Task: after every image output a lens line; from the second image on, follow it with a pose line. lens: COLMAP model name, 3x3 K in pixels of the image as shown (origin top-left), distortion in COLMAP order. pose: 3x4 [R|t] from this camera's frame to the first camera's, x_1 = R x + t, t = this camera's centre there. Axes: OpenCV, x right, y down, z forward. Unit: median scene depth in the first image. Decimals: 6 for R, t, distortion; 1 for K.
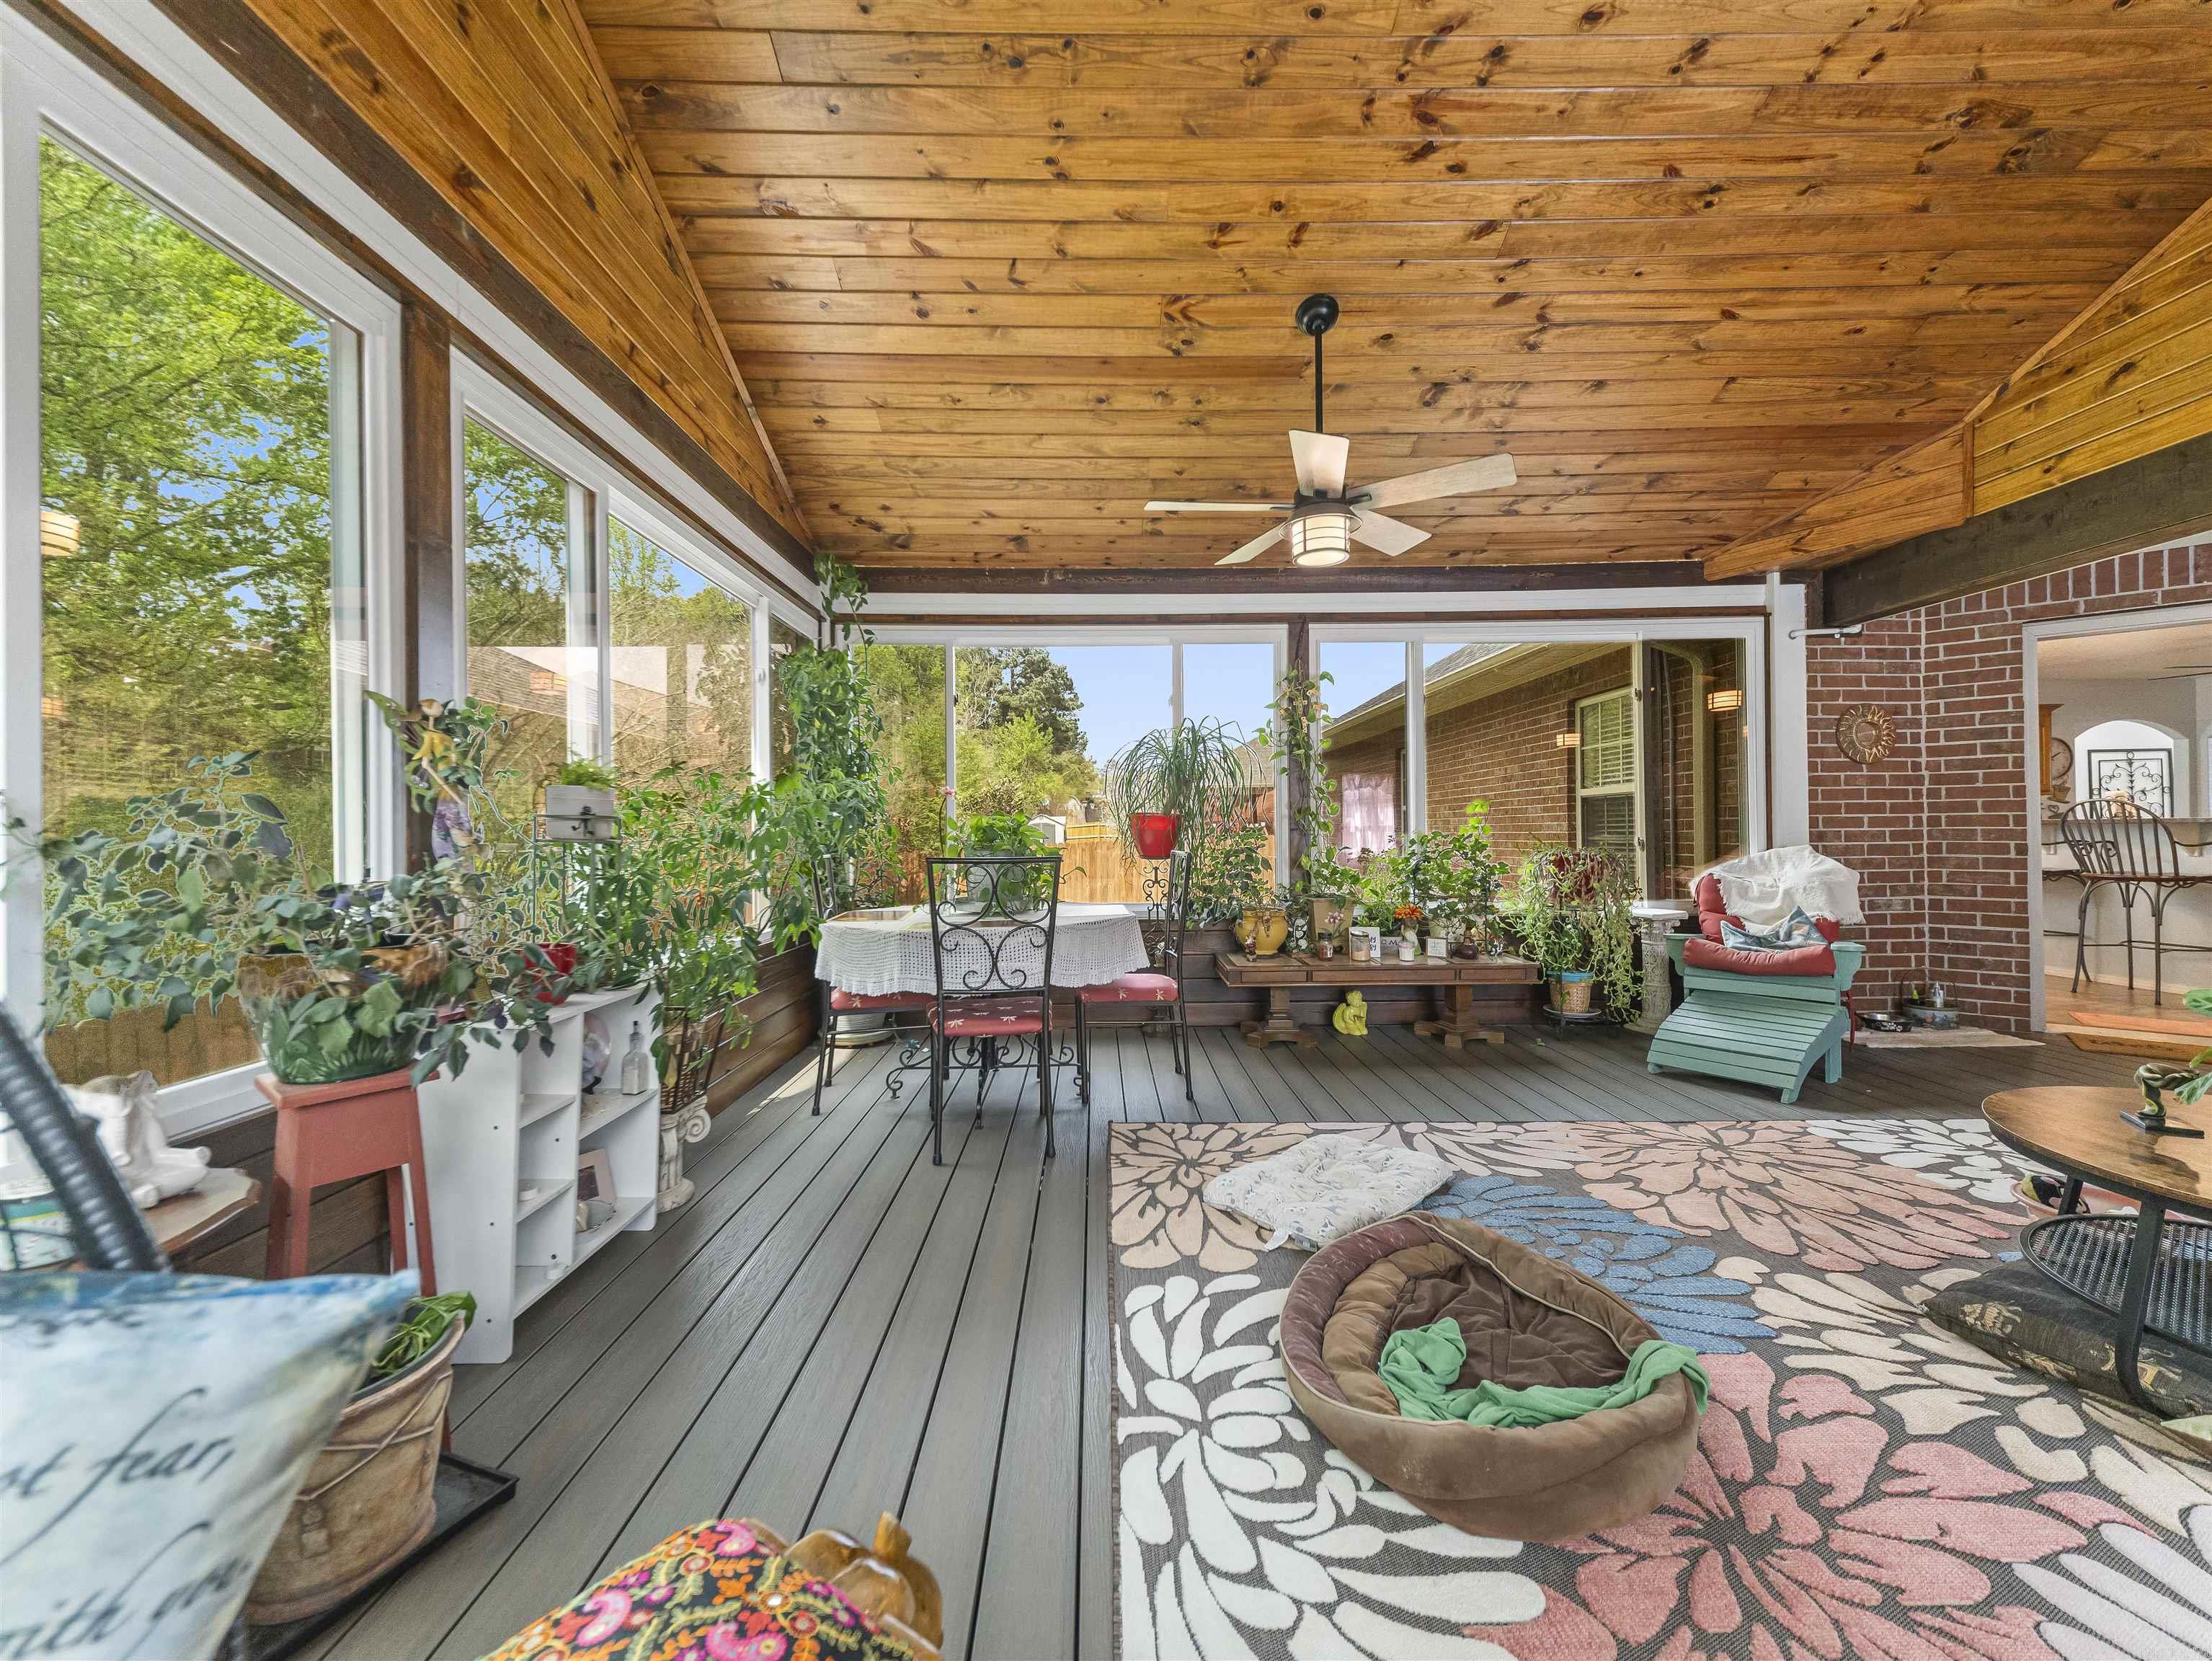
lens RADIAL K [[857.9, 0, 1125.0], [0, 857.9, 822.3], [0, 0, 1]] dist [0.023950, -0.007200]
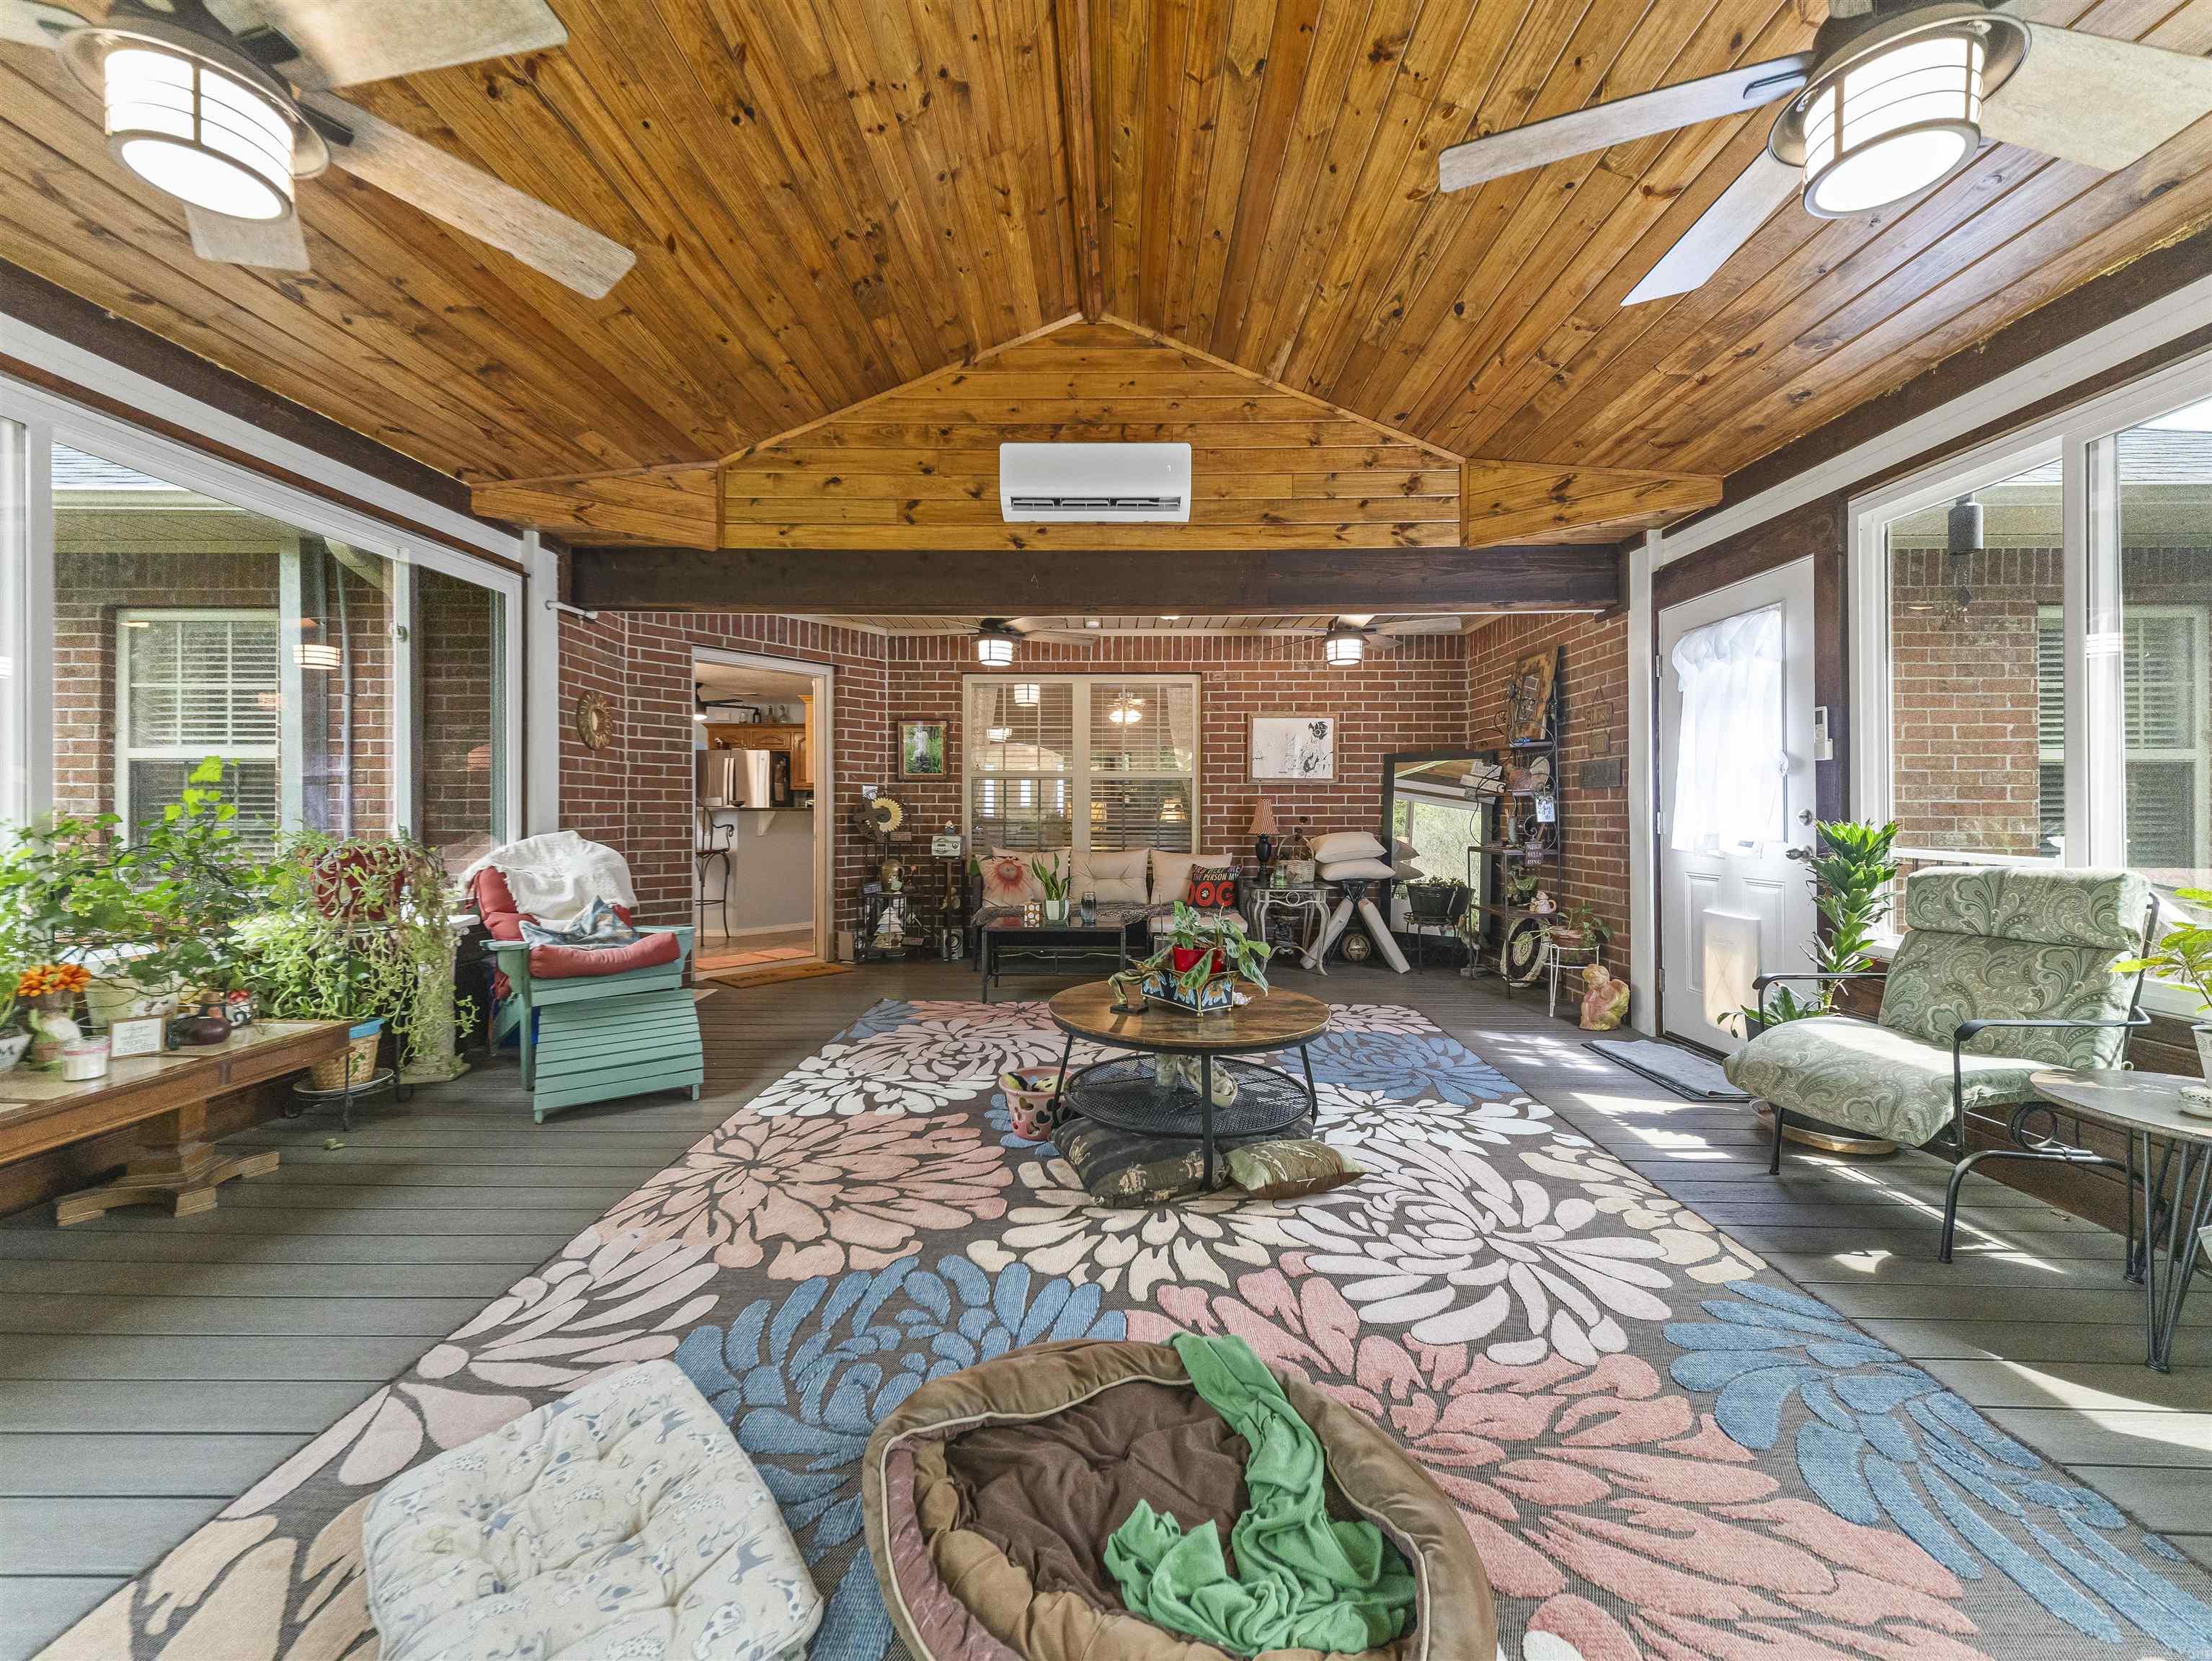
lens RADIAL K [[857.9, 0, 1088.0], [0, 857.9, 811.6], [0, 0, 1]] dist [0.023950, -0.007200]
pose [[0.049235, 0.008716, 0.998749, -0.161175], [-0.018253, 0.999803, -0.007825, 0.002638], [-0.998620, -0.017845, 0.049384, 0.467841]]
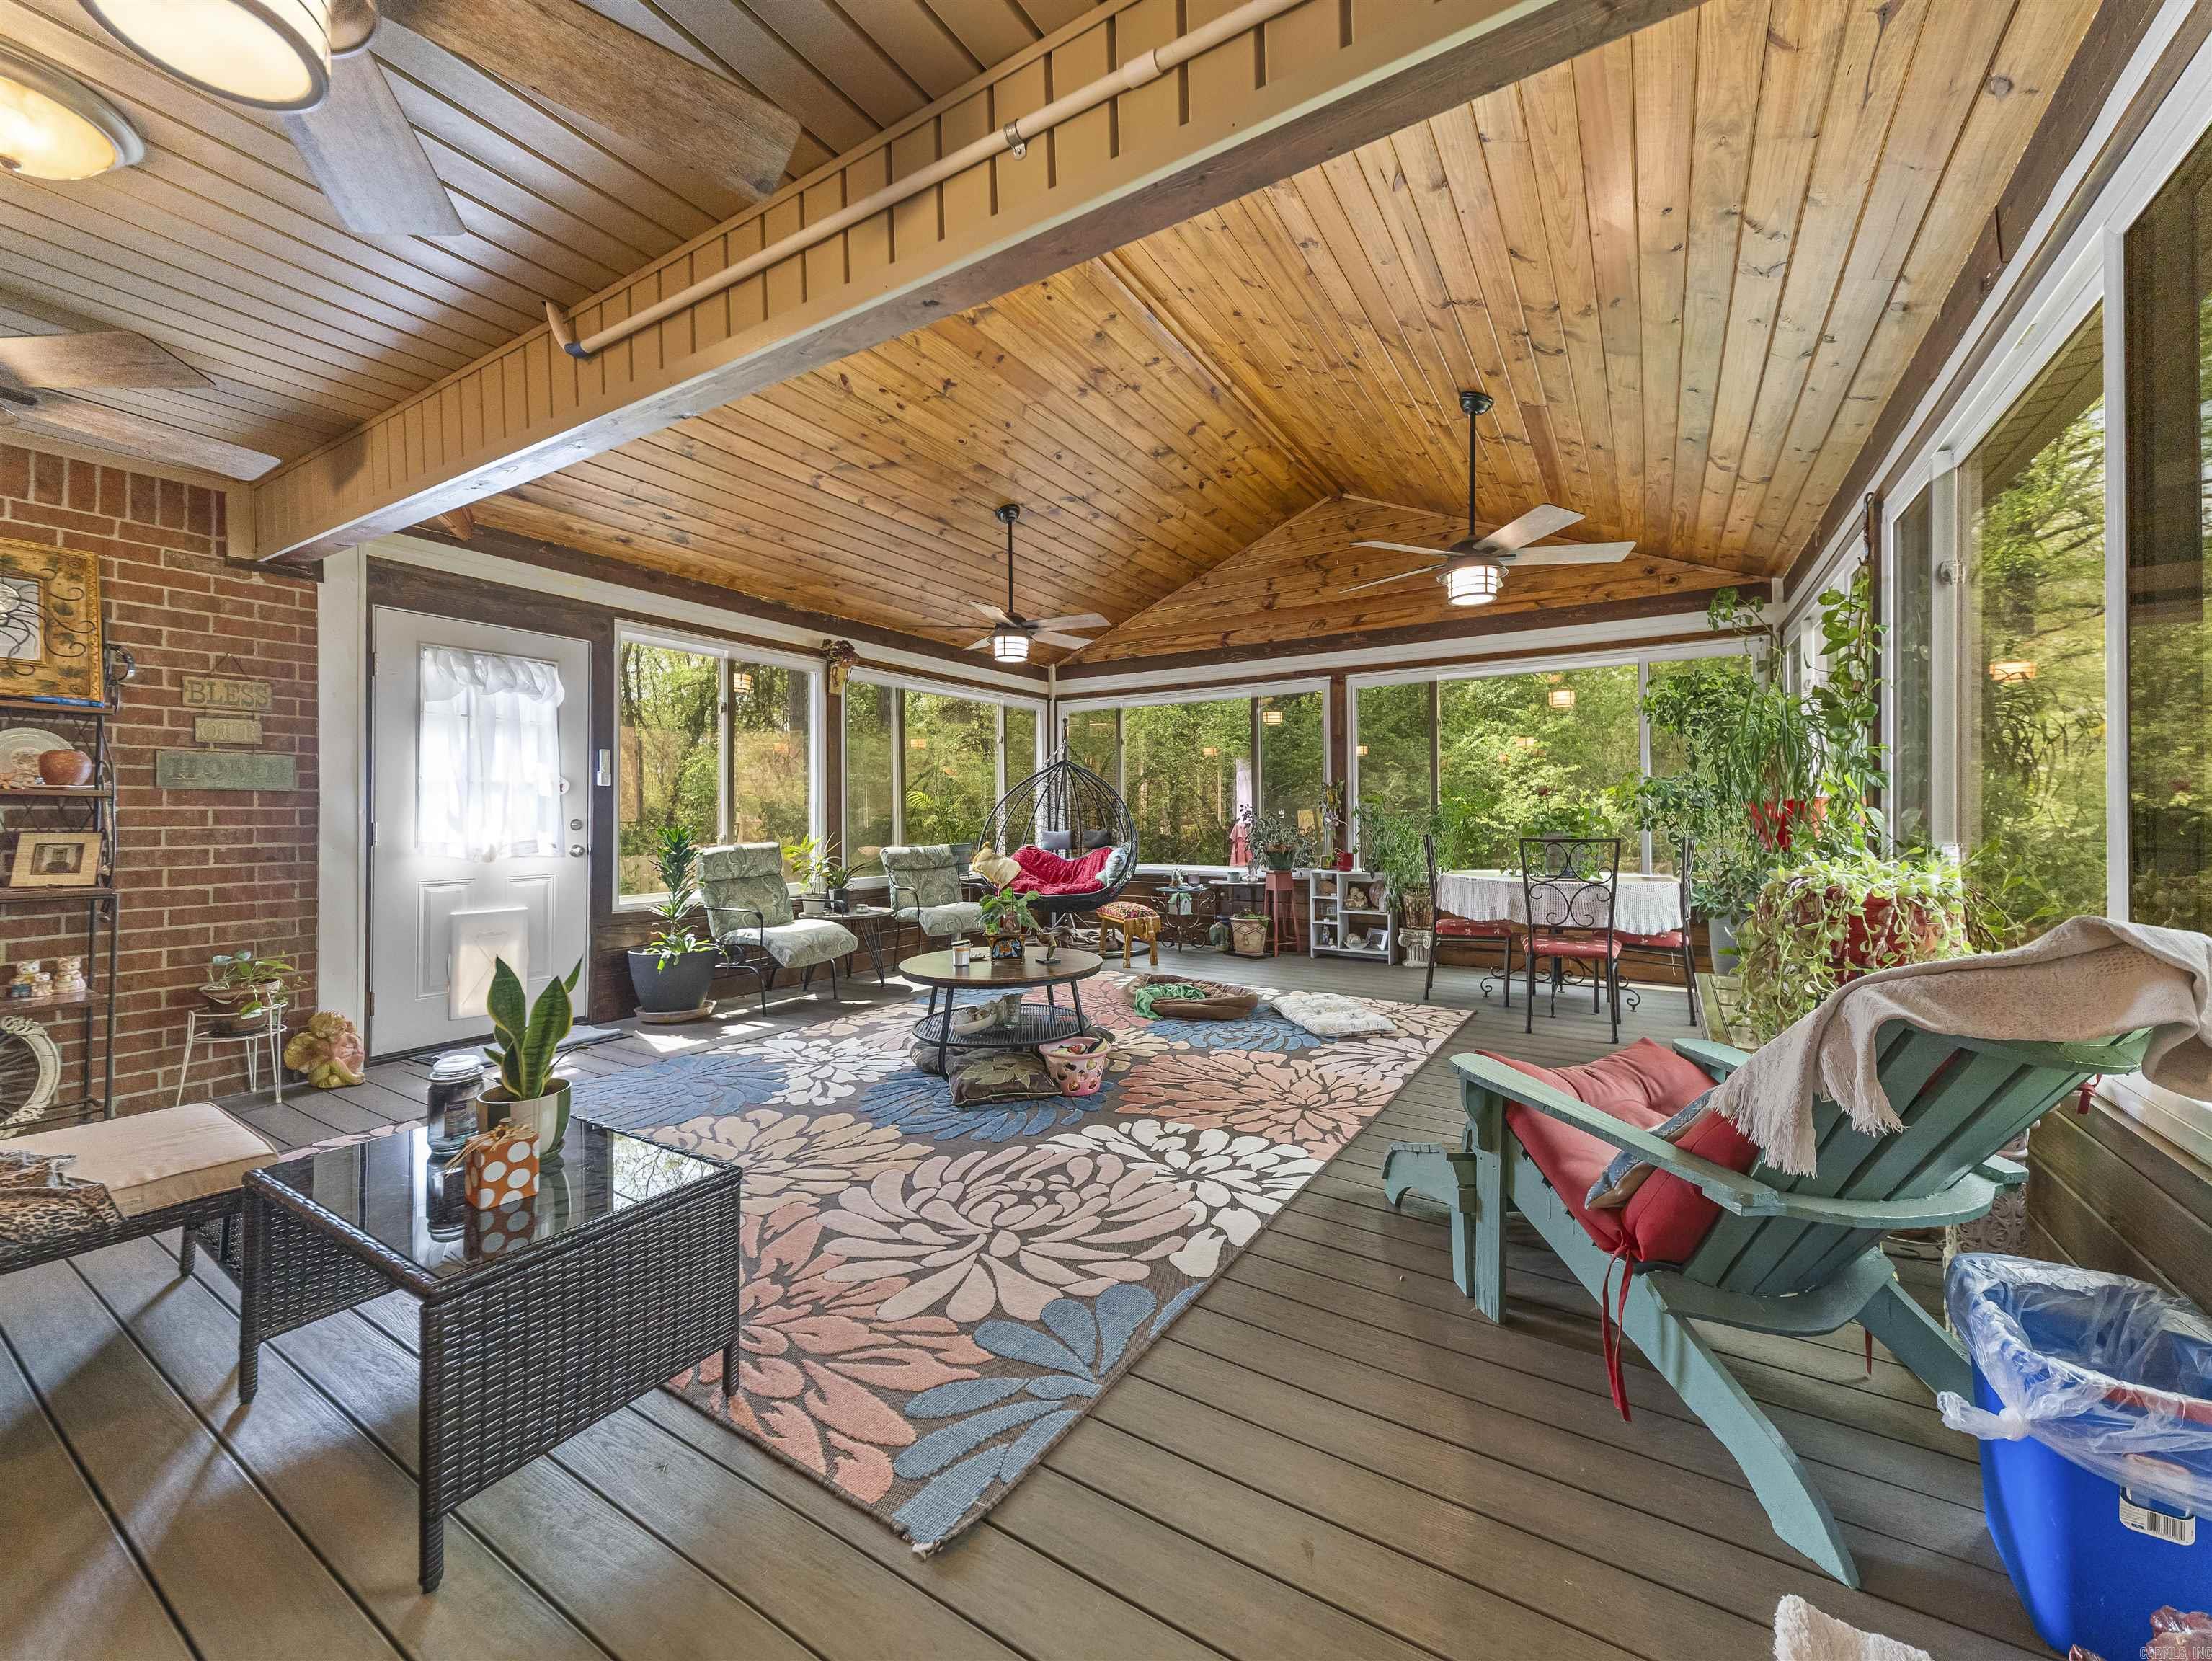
lens RADIAL K [[857.9, 0, 1131.4], [0, 857.9, 815.1], [0, 0, 1]] dist [0.023950, -0.007200]
pose [[-0.527156, 0.009627, -0.849714, 1.353295], [0.019439, 0.999811, -0.000732, -0.009394], [0.849546, -0.016903, -0.527243, 1.083075]]
